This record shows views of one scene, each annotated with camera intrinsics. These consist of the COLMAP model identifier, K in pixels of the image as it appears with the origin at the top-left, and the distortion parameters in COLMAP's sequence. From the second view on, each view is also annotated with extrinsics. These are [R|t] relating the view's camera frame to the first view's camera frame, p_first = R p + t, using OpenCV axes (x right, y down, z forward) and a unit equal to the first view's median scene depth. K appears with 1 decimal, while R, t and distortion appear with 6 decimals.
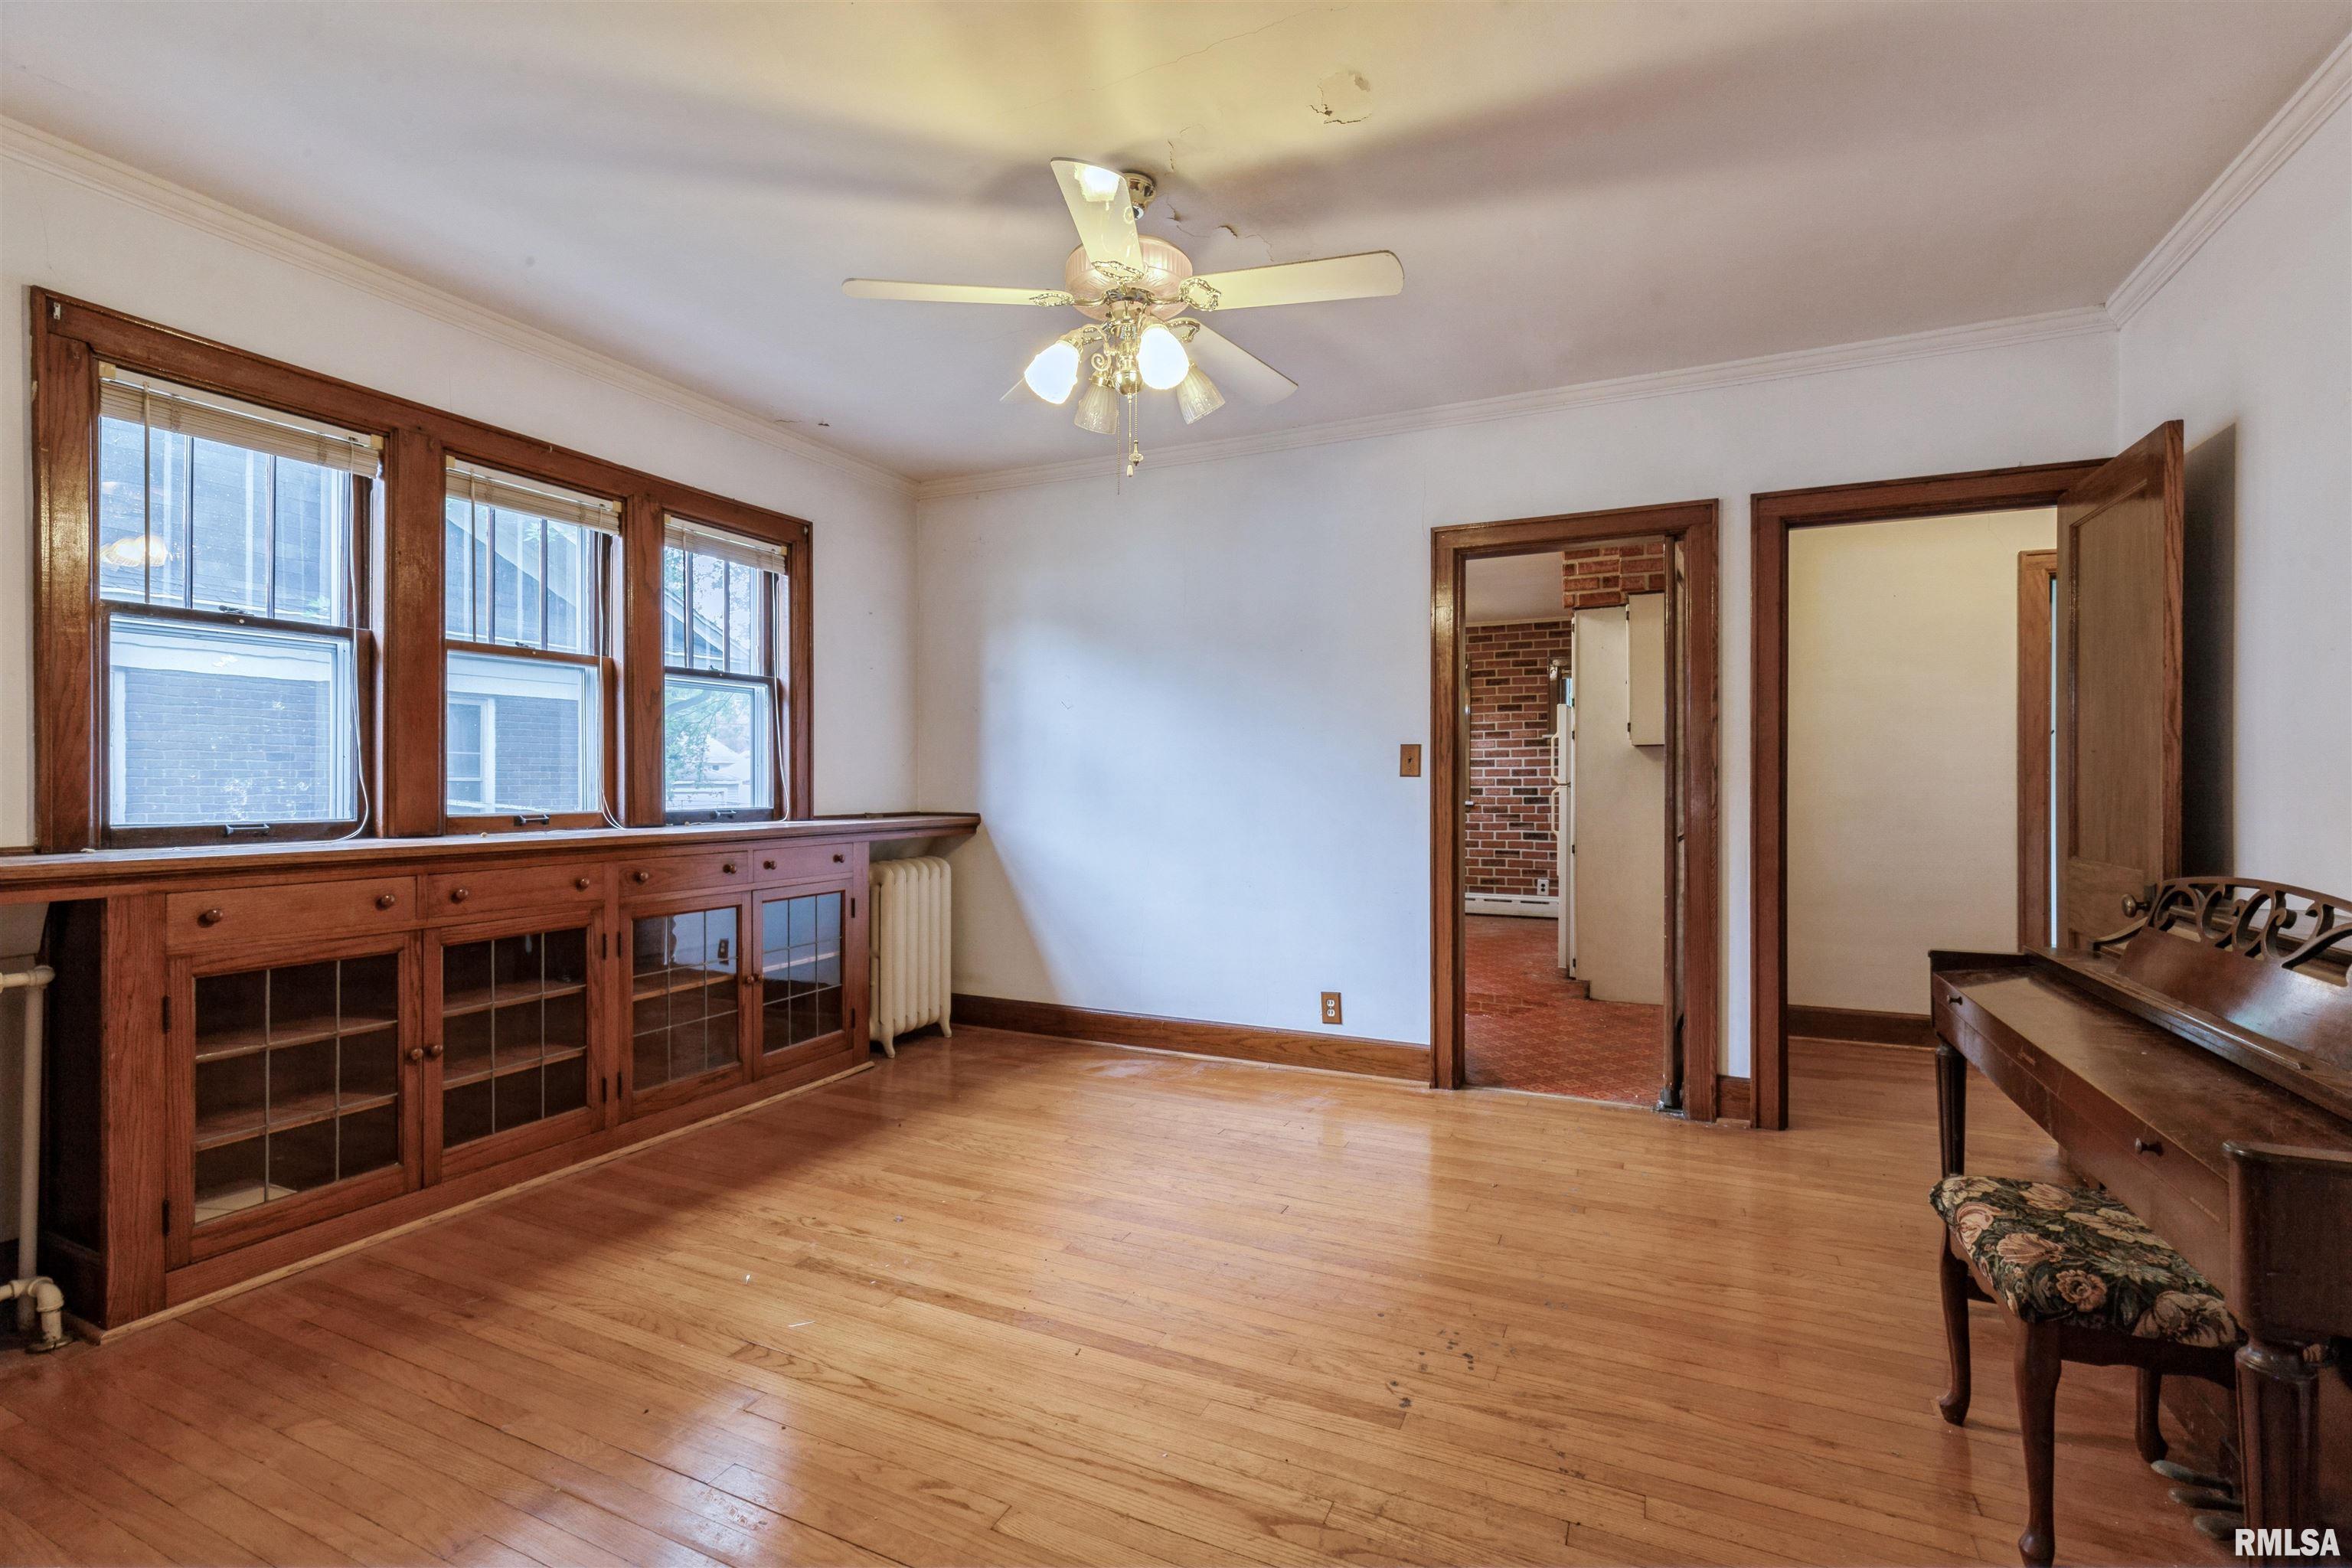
lens RADIAL K [[1066.4, 0, 1188.6], [0, 1066.4, 778.9], [0, 0, 1]] dist [0.003368, -0.000058]
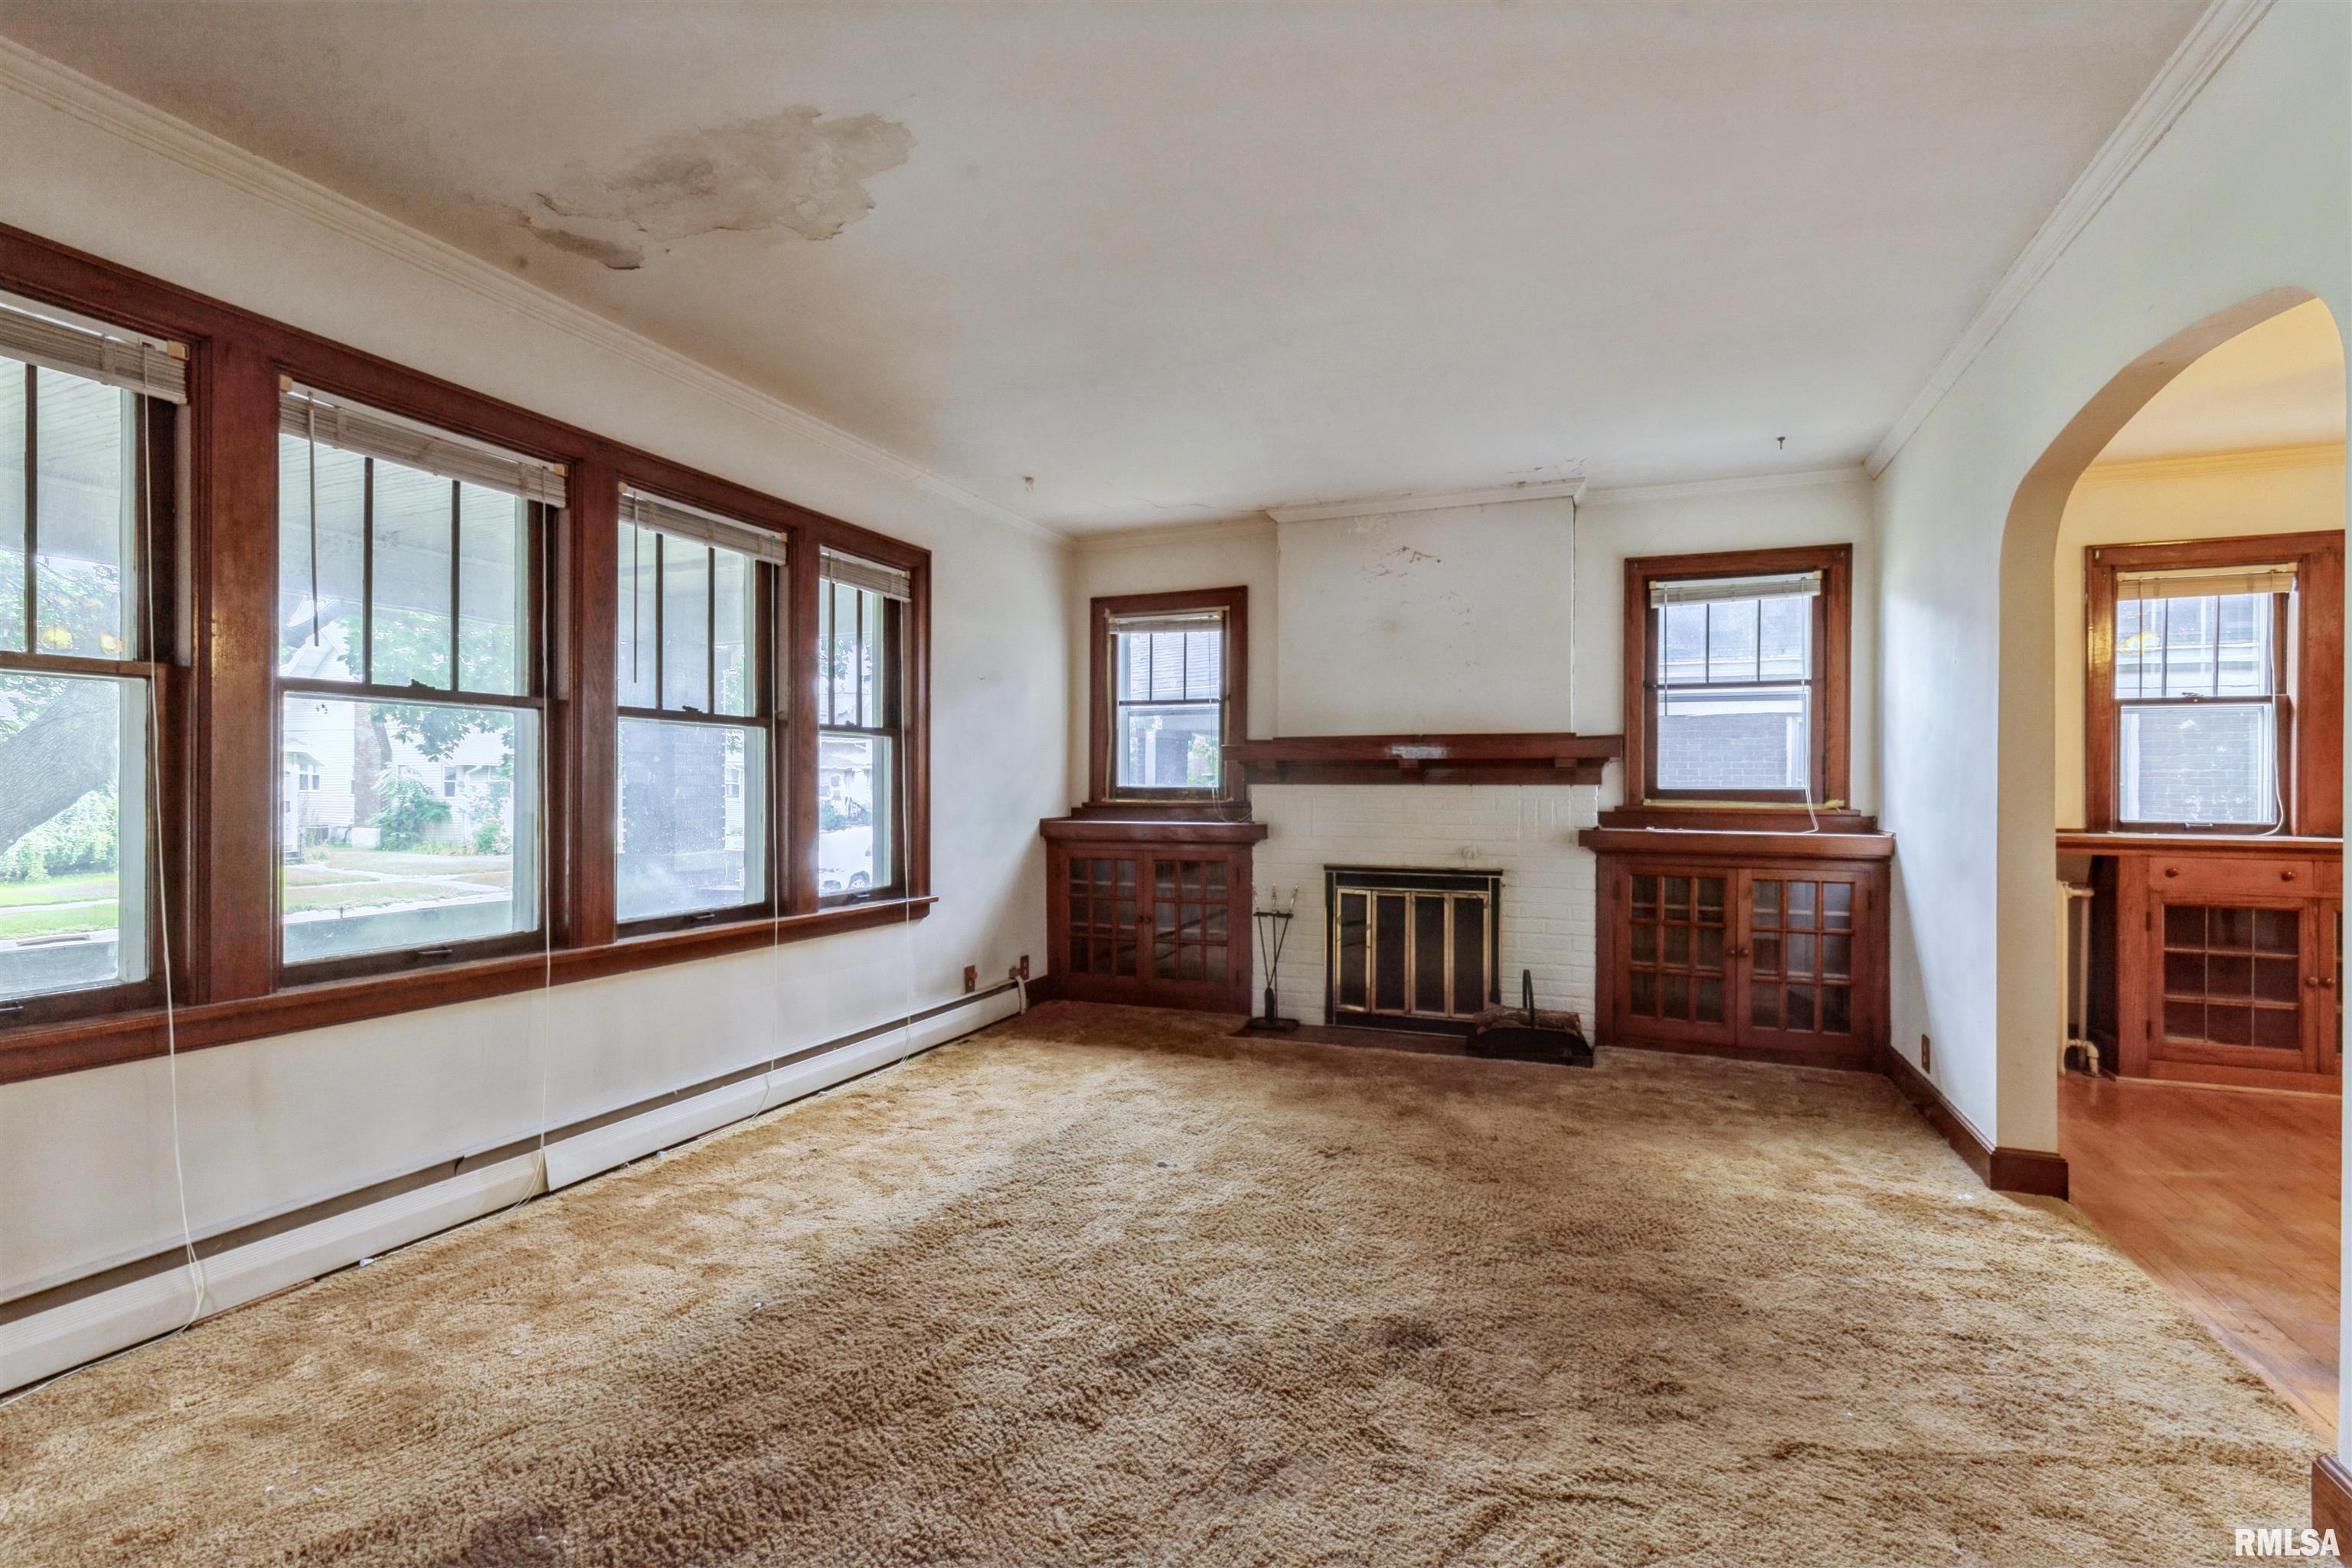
lens RADIAL K [[1066.4, 0, 1188.6], [0, 1066.4, 778.9], [0, 0, 1]] dist [0.003368, -0.000058]
pose [[0.057501, -0.006919, -0.998321, 0.853919], [-0.009379, 0.999928, -0.007470, 0.002463], [0.998301, 0.009792, 0.057432, -0.822301]]
